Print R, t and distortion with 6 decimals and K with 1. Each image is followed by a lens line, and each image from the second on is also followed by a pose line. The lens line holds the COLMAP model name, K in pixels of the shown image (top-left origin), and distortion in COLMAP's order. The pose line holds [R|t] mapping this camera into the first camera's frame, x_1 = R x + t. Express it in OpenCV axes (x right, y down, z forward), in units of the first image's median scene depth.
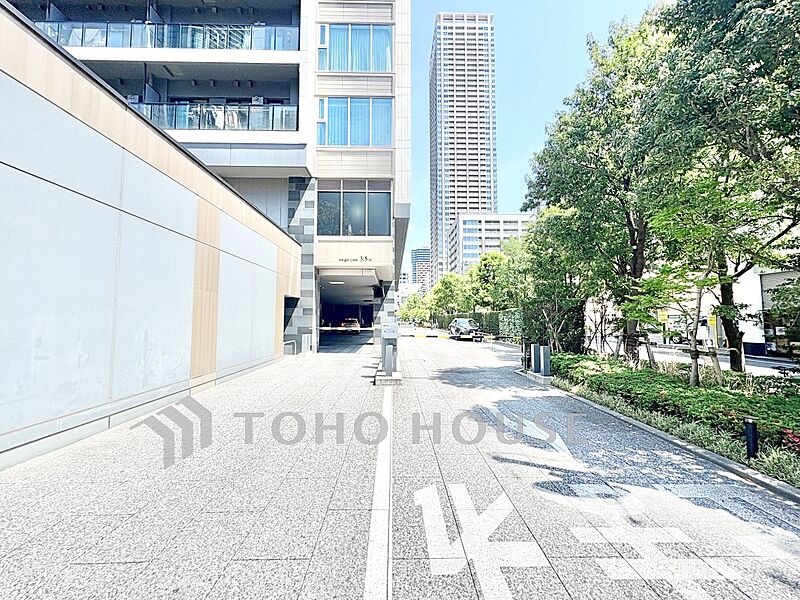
lens RADIAL K [[317.1, 0, 399.8], [0, 317.1, 301.1], [0, 0, 1]] dist [0.000258, -0.000202]
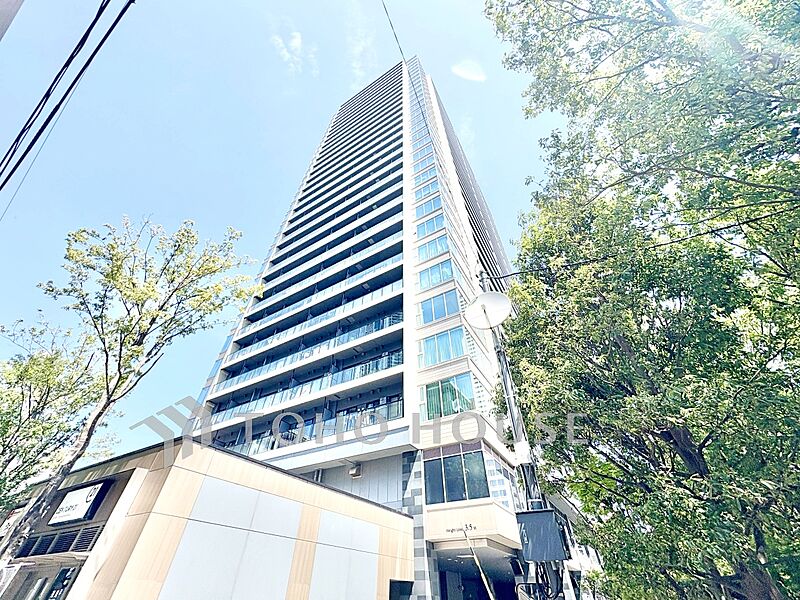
lens RADIAL K [[317.1, 0, 399.9], [0, 317.1, 299.2], [0, 0, 1]] dist [0.000258, -0.000202]
pose [[0.847199, -0.366524, -0.384597, 0.349408], [0.025066, 0.750681, -0.660189, -0.019428], [0.530685, 0.549671, 0.645163, -0.151256]]
